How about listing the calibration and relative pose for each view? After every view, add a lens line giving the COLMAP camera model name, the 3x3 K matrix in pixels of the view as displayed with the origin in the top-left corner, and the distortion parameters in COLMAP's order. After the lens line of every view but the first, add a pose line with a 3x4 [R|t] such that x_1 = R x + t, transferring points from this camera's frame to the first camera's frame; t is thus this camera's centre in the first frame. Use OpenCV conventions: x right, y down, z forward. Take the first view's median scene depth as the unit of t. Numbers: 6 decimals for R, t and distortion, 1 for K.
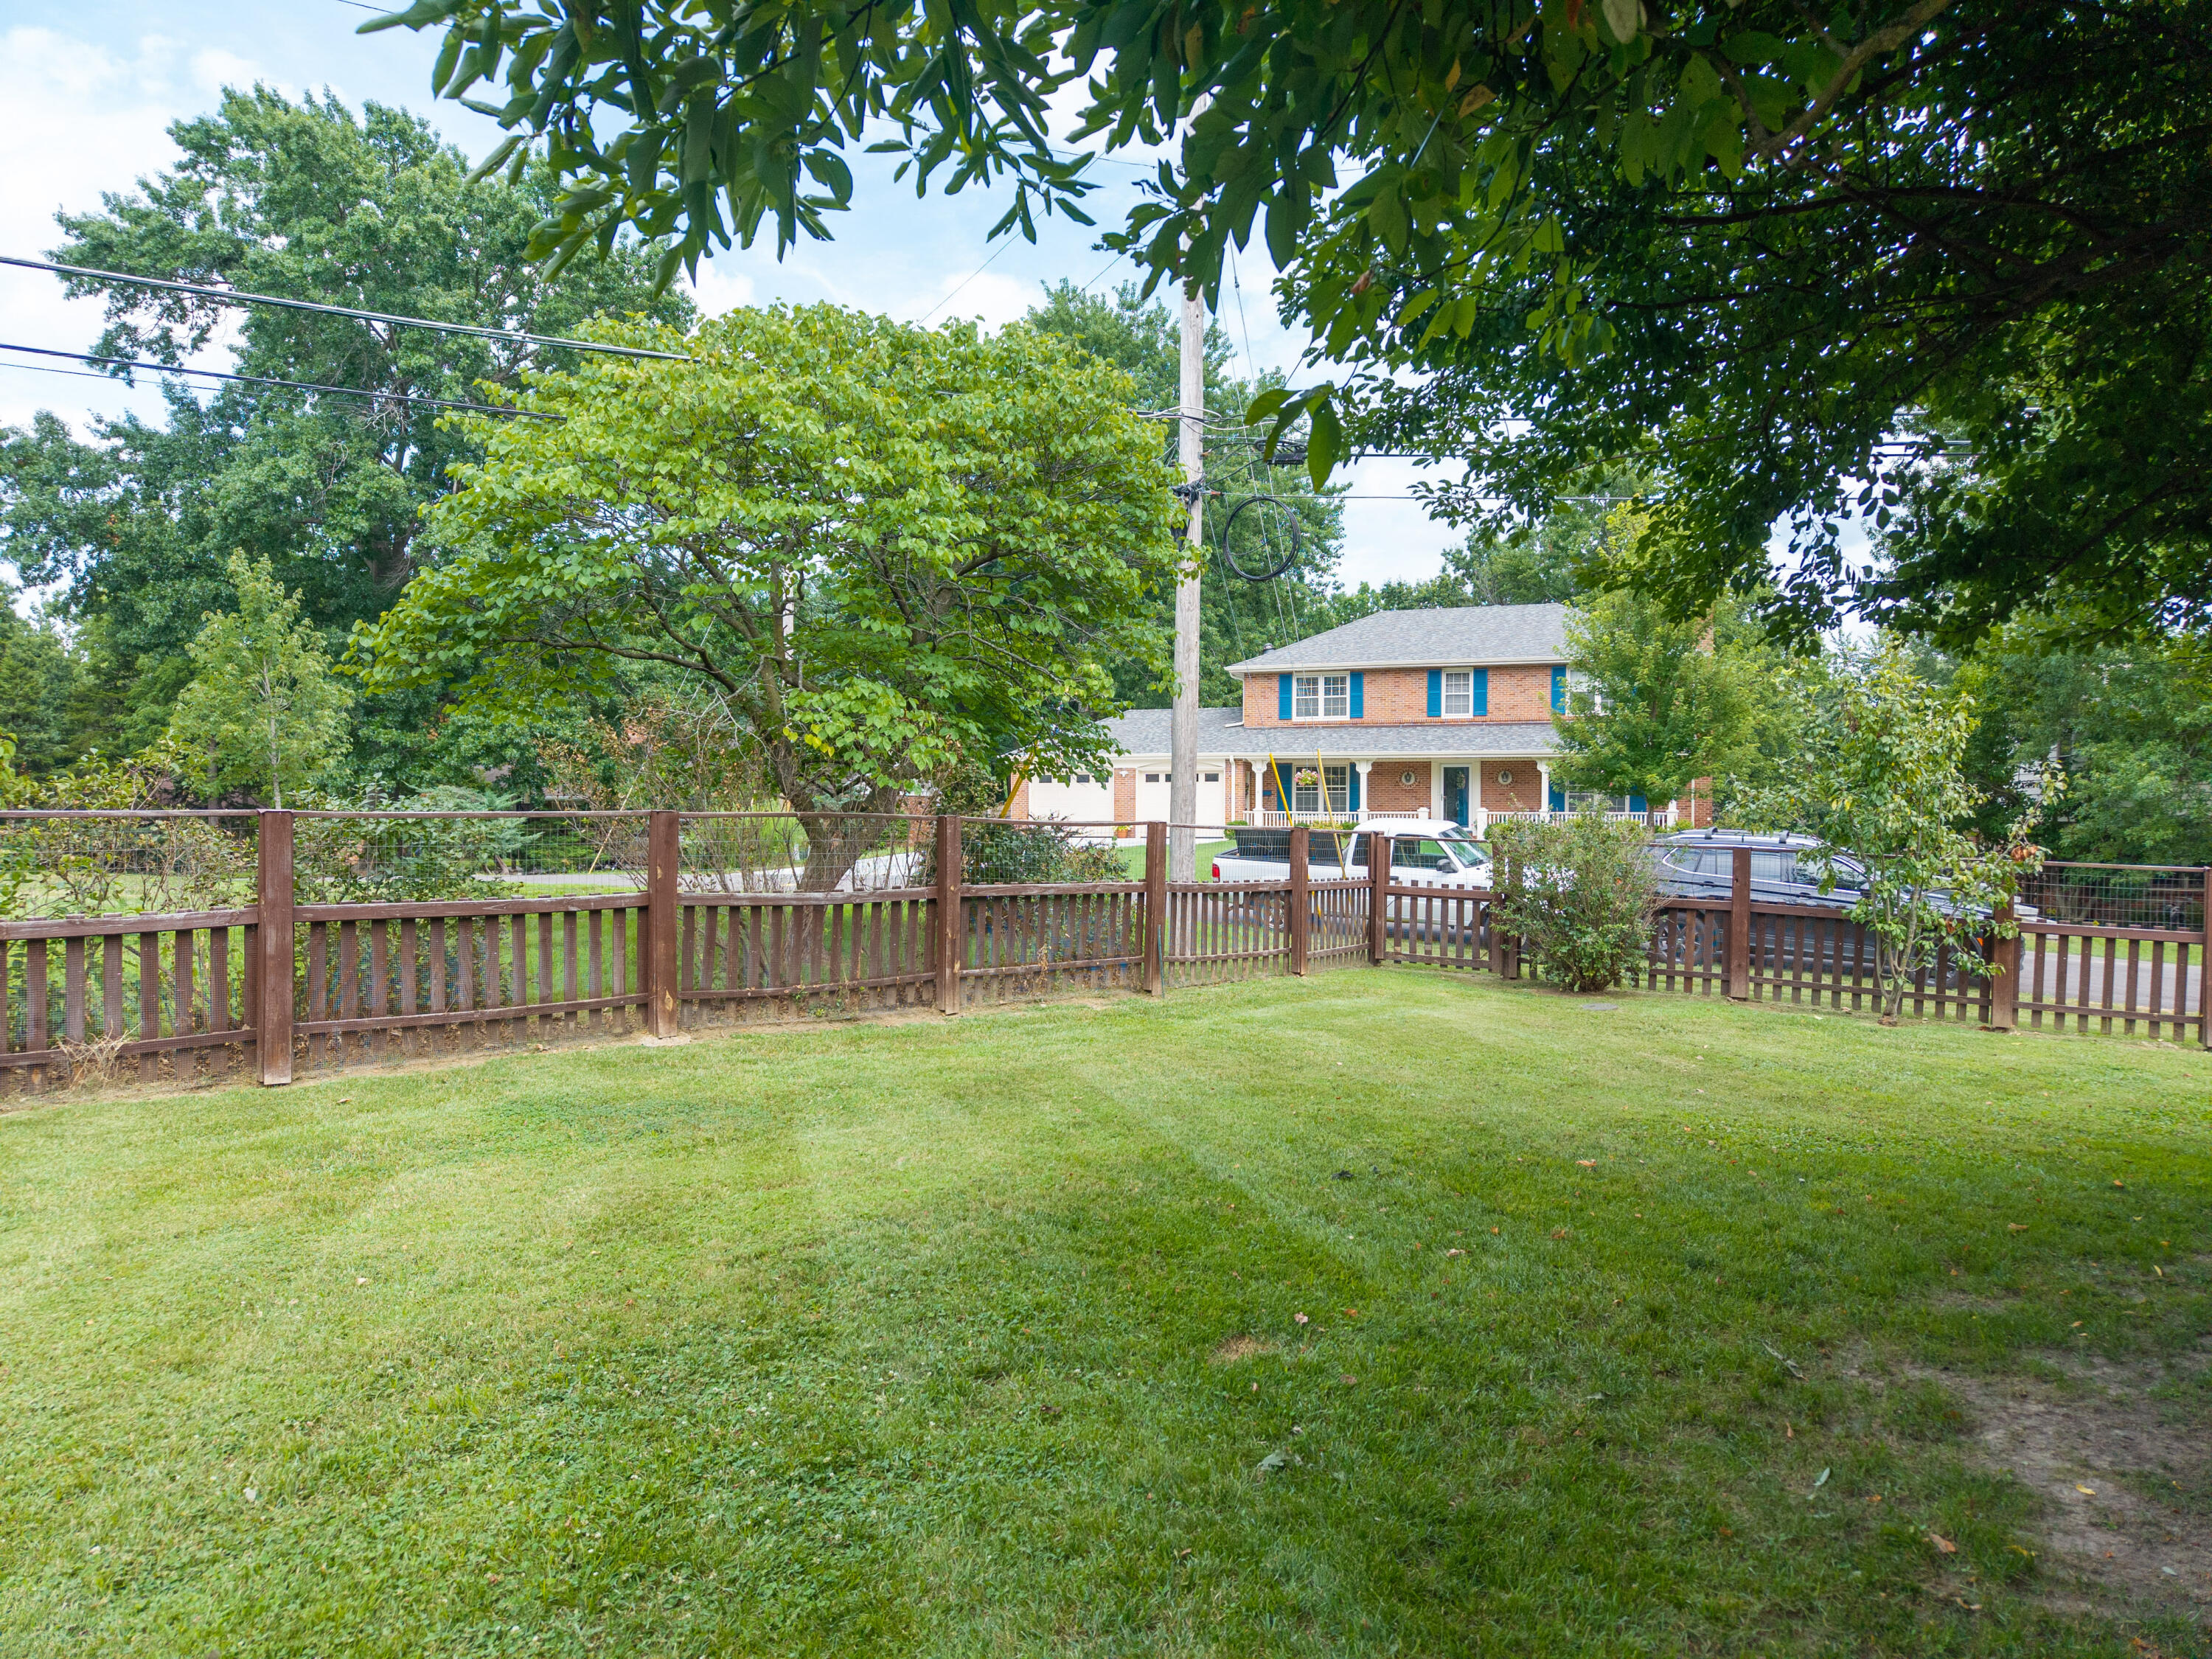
lens RADIAL K [[1545.4, 0, 1097.6], [0, 1545.4, 824.0], [0, 0, 1]] dist [0.032662, -0.009051]
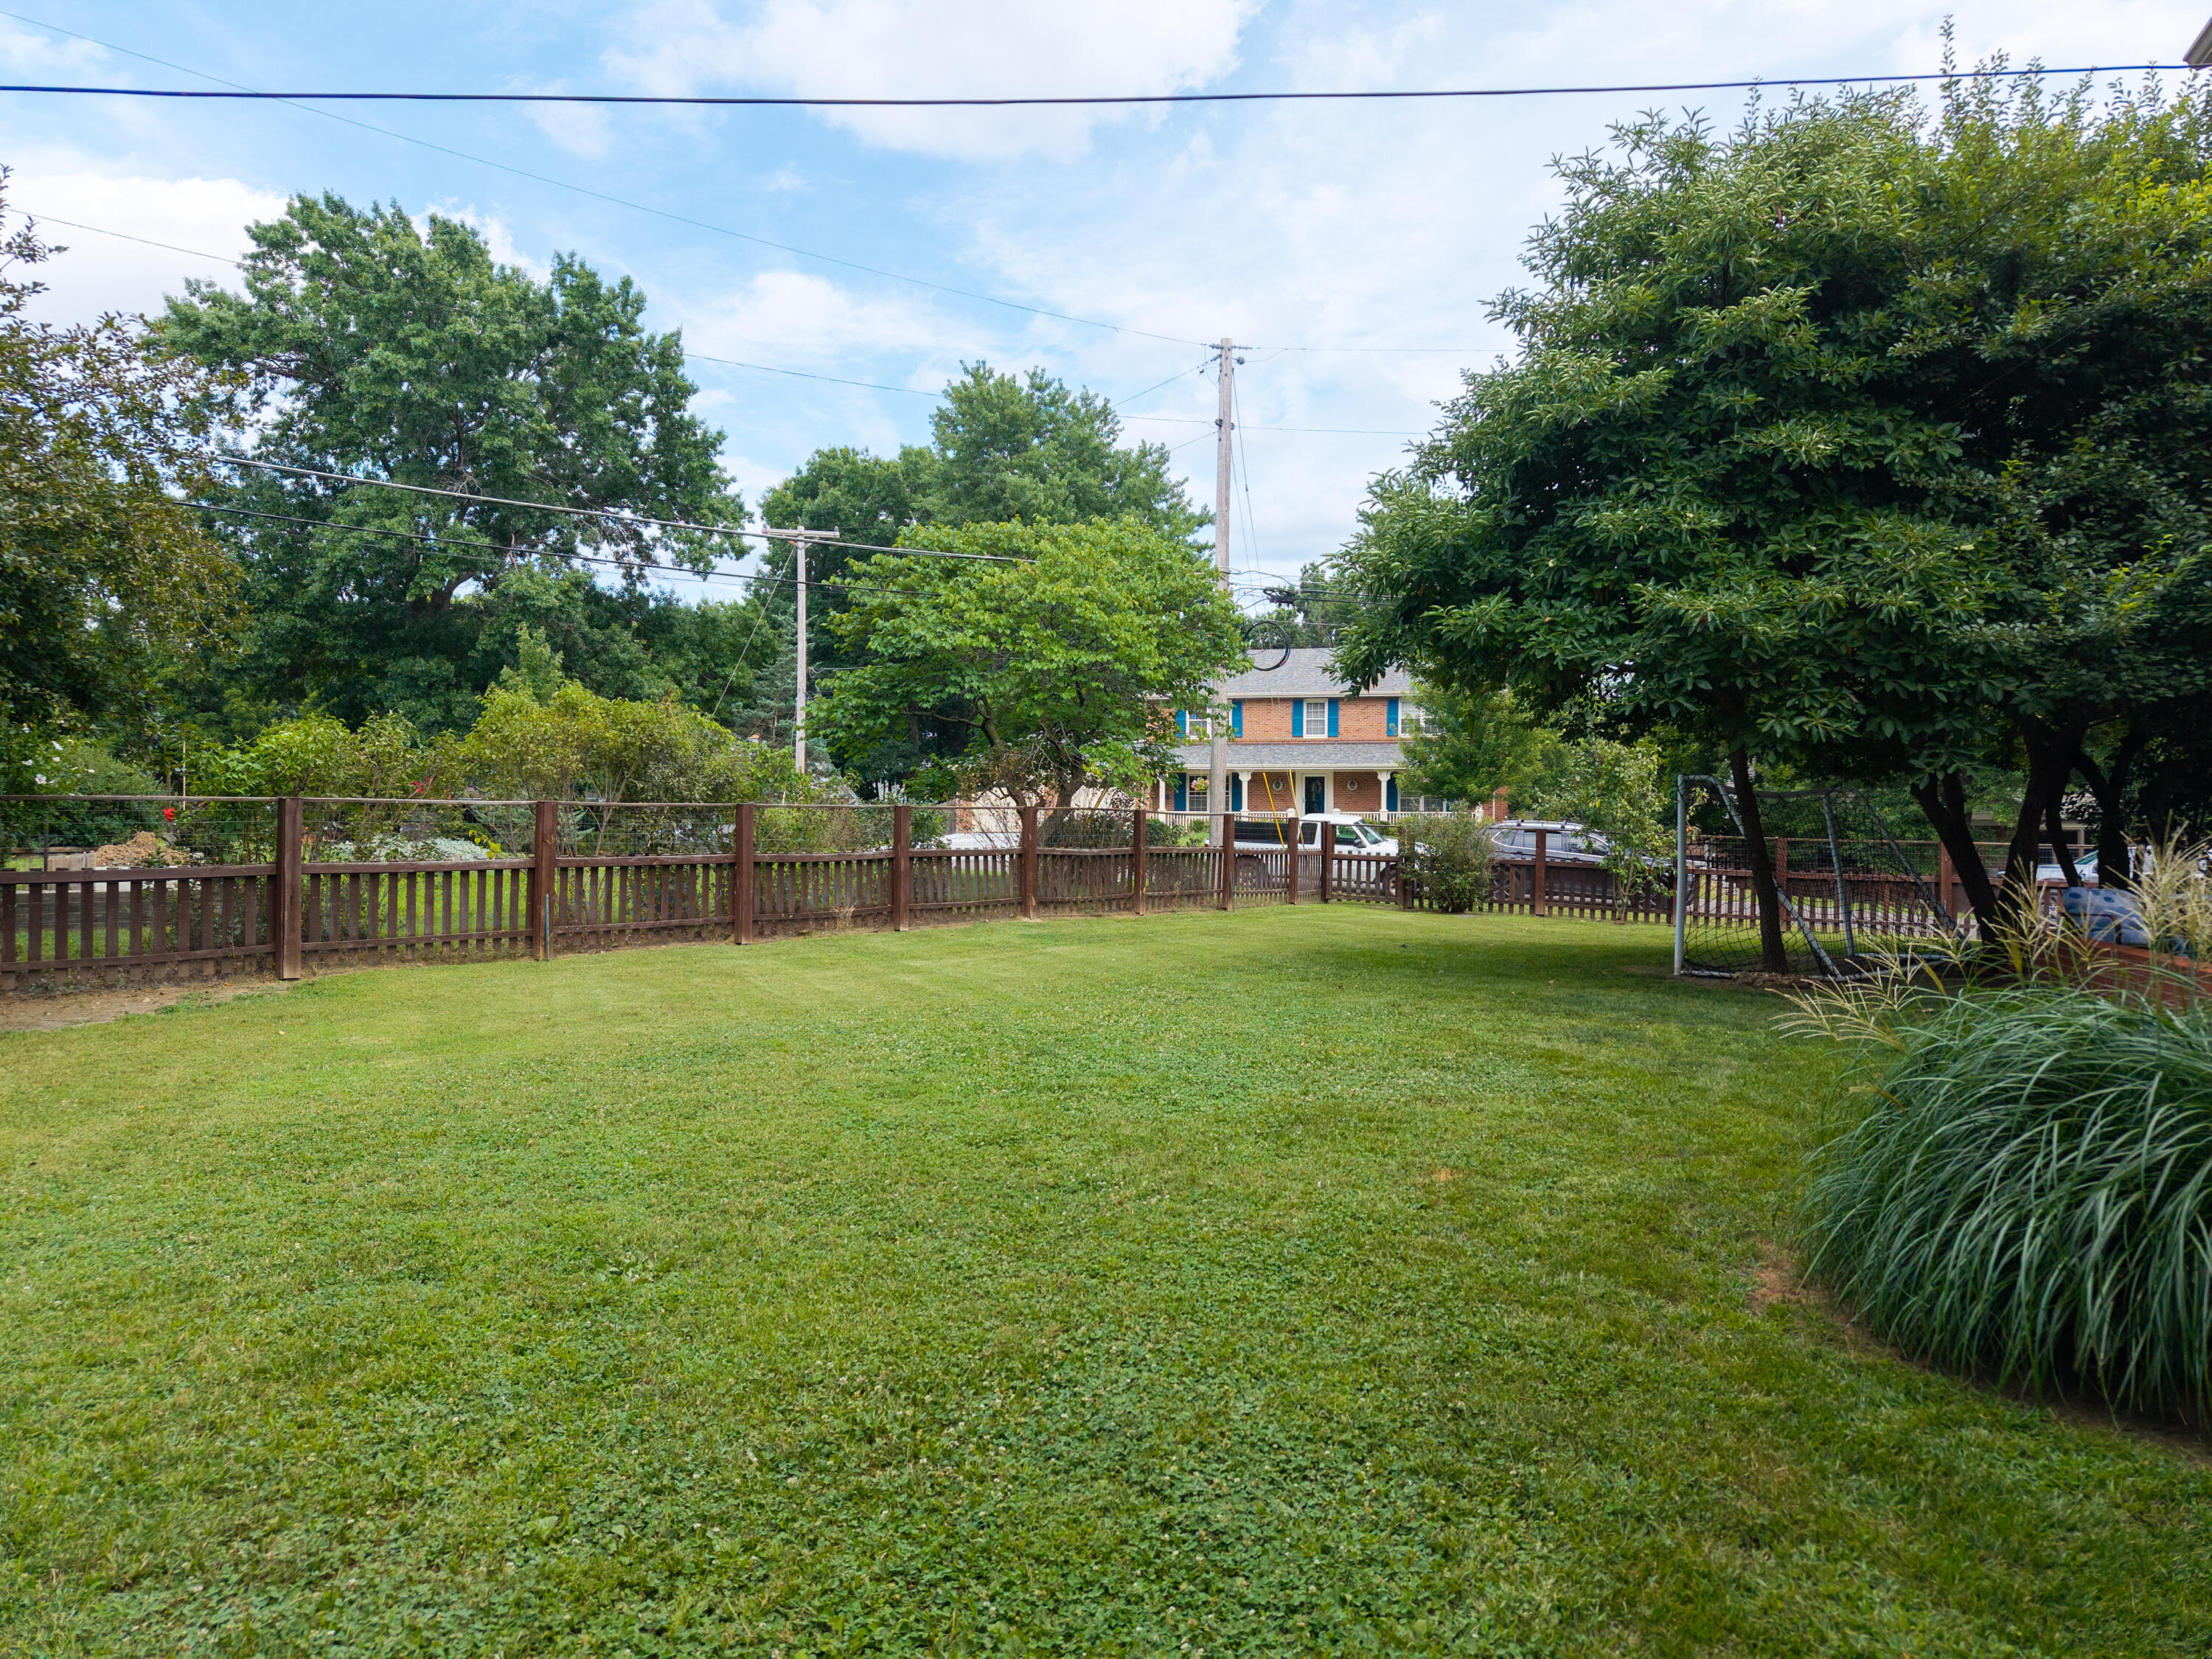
lens RADIAL K [[1533.9, 0, 1110.2], [0, 1533.9, 820.3], [0, 0, 1]] dist [0.117962, -0.151746]
pose [[0.991206, -0.000177, 0.132328, -0.144889], [0.000766, 0.999990, -0.004400, 0.006172], [-0.132326, 0.004462, 0.991196, -0.323544]]
